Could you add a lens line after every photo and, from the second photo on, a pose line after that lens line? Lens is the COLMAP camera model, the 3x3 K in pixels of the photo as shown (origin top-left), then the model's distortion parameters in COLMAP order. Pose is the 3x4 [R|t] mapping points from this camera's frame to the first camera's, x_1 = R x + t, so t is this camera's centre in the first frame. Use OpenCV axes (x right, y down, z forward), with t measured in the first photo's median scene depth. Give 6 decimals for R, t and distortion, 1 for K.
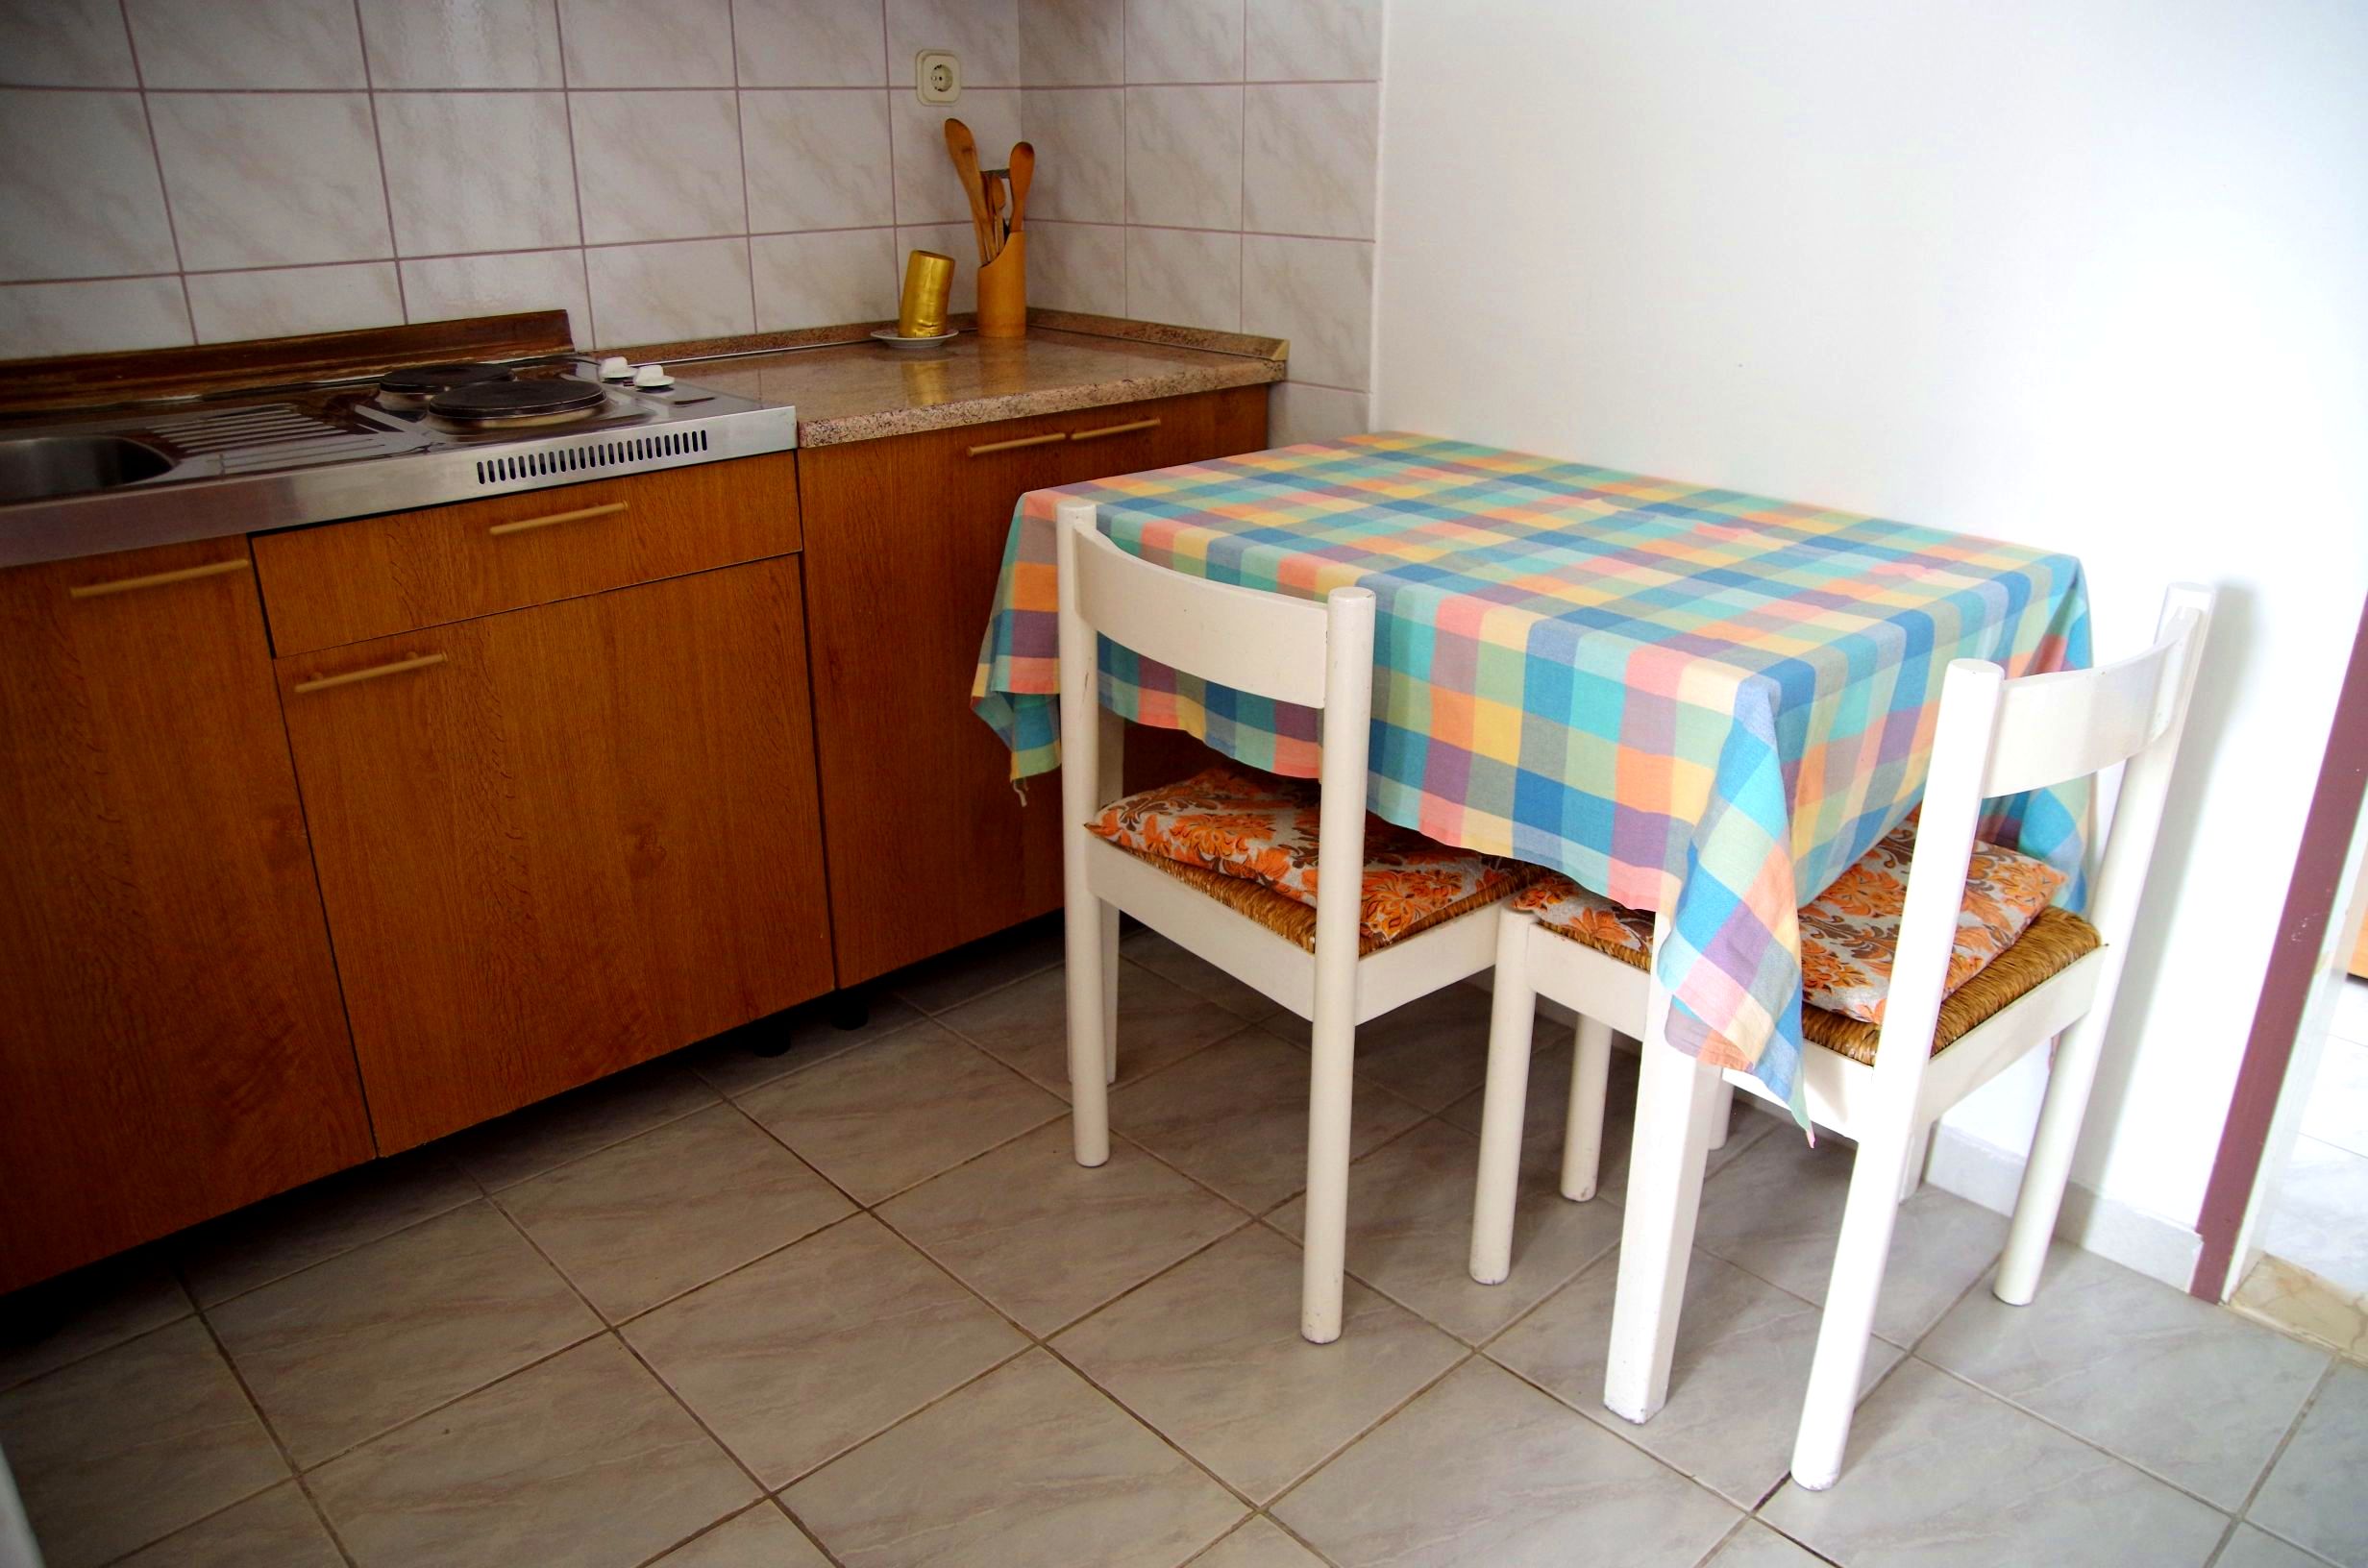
lens RADIAL K [[1725.9, 0, 1184.0], [0, 1725.9, 784.0], [0, 0, 1]] dist [-0.031725, 0.003798]
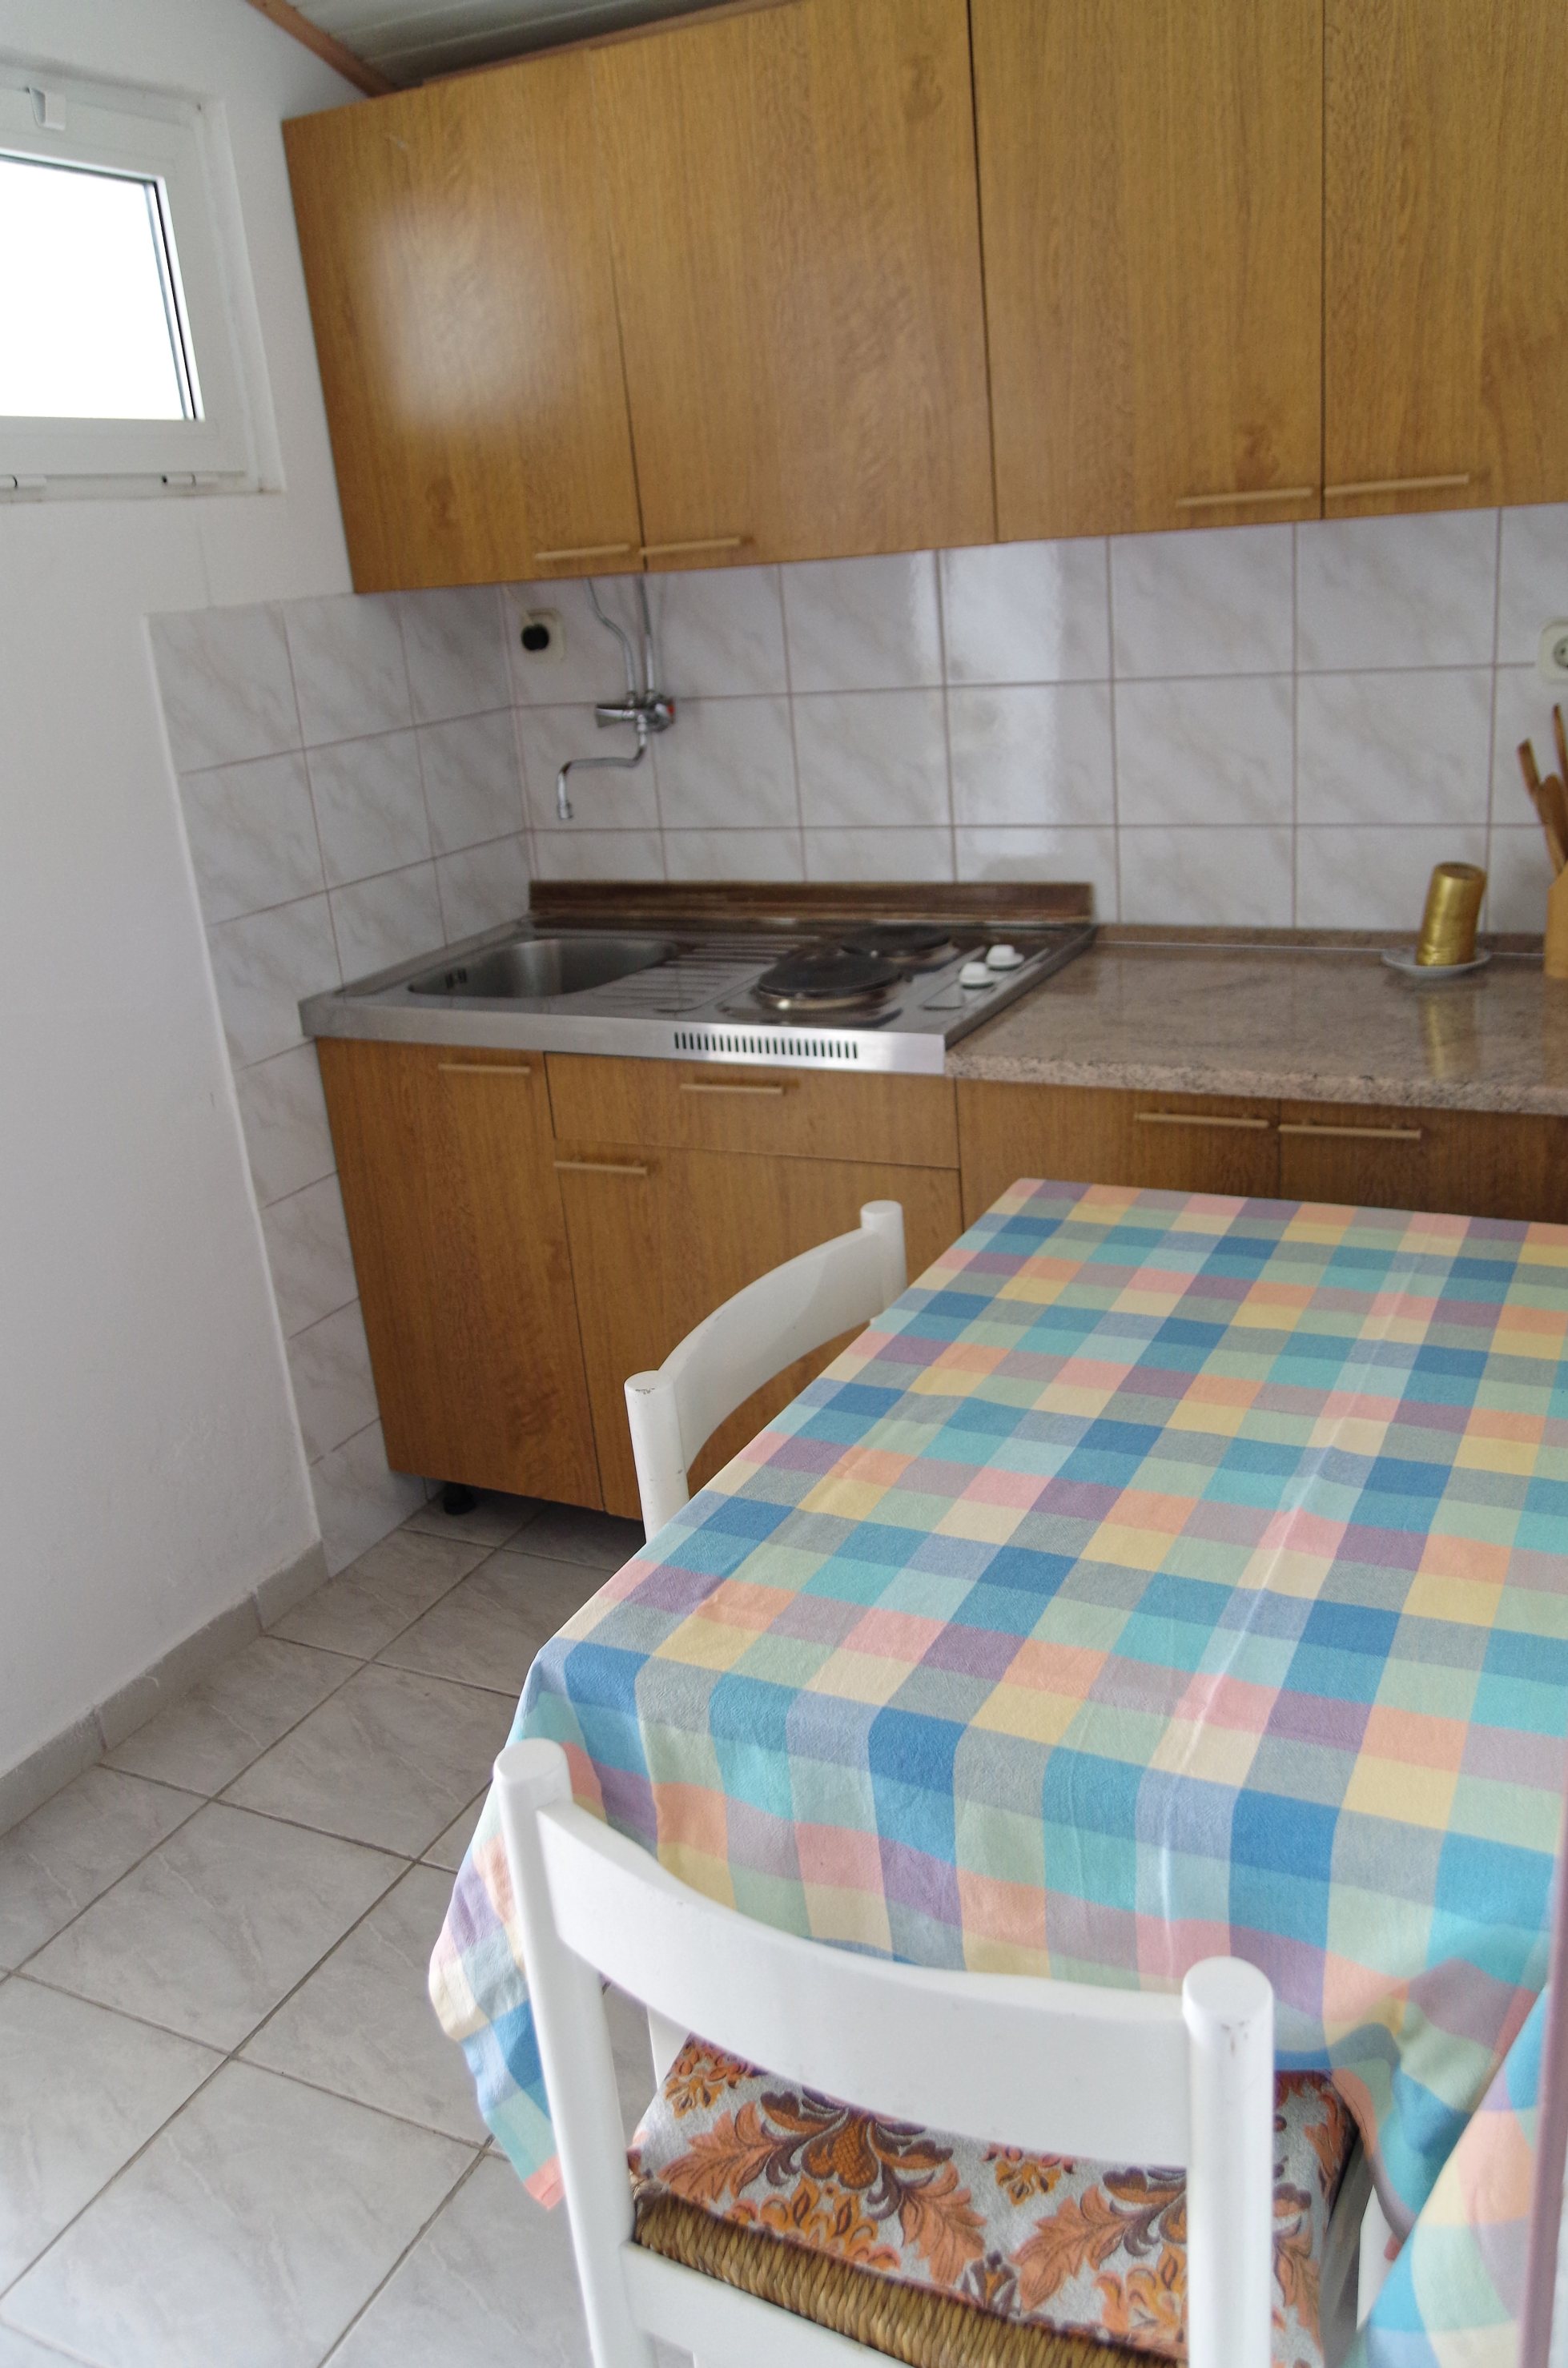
lens RADIAL K [[1864.6, 0, 784.0], [0, 1864.6, 1184.0], [0, 0, 1]] dist [-0.001648, 0.000441]
pose [[0.352421, 0.286549, -0.890892, 0.730456], [-0.268582, 0.942891, 0.197028, -0.315860], [0.896473, 0.169841, 0.409256, 0.449583]]
